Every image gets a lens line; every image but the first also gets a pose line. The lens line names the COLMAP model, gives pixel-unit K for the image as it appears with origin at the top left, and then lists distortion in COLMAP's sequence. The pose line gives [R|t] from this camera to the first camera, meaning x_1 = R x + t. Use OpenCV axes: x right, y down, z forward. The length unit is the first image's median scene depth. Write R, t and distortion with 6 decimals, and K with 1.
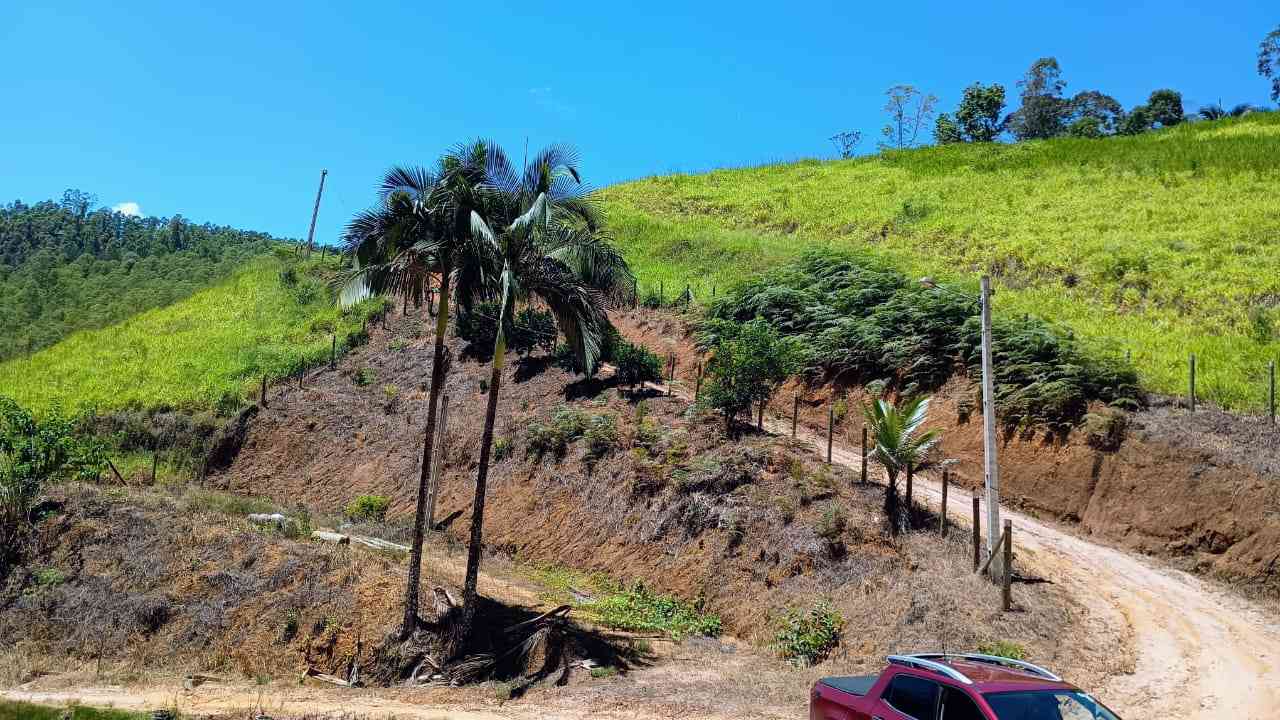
lens RADIAL K [[1081.4, 0, 628.6], [0, 1081.4, 349.2], [0, 0, 1]] dist [0.067072, -0.083074]
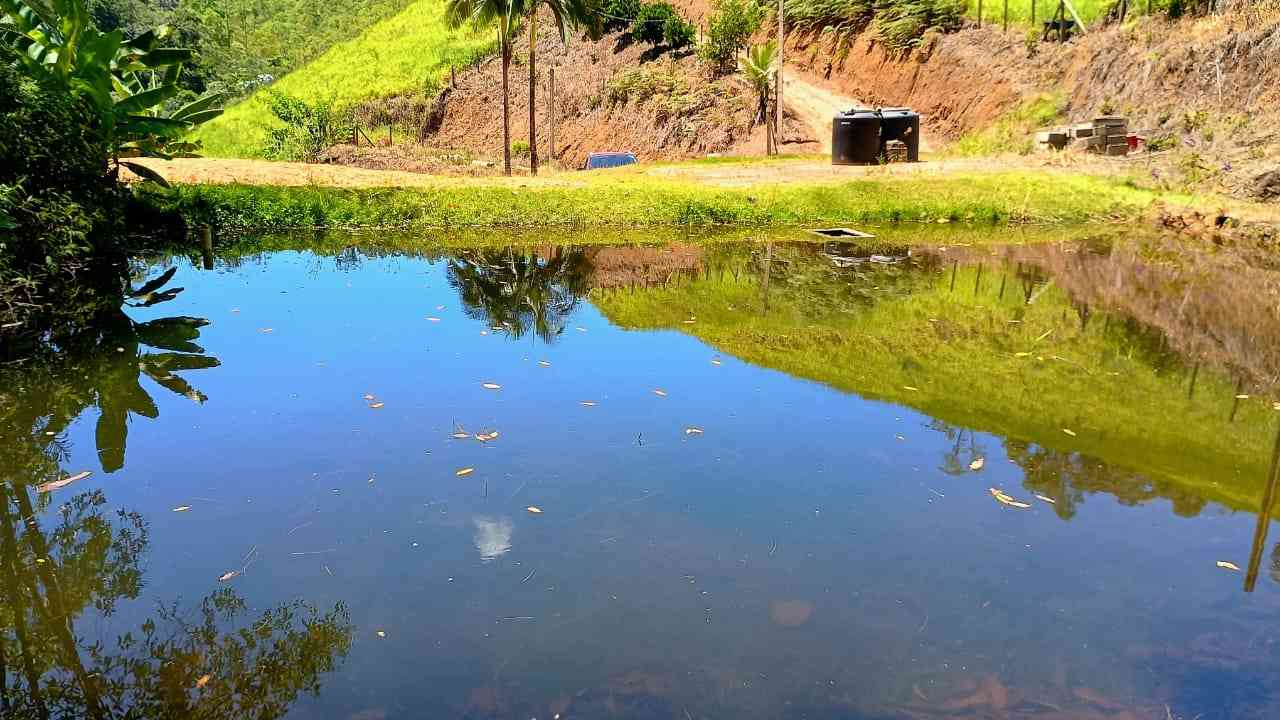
lens RADIAL K [[1081.4, 0, 632.2], [0, 1081.4, 365.2], [0, 0, 1]] dist [0.067072, -0.083074]
pose [[0.968678, -0.030729, -0.246413, 0.240481], [0.105872, 0.948713, 0.297883, -0.003006], [0.224622, -0.314641, 0.922251, -0.397791]]
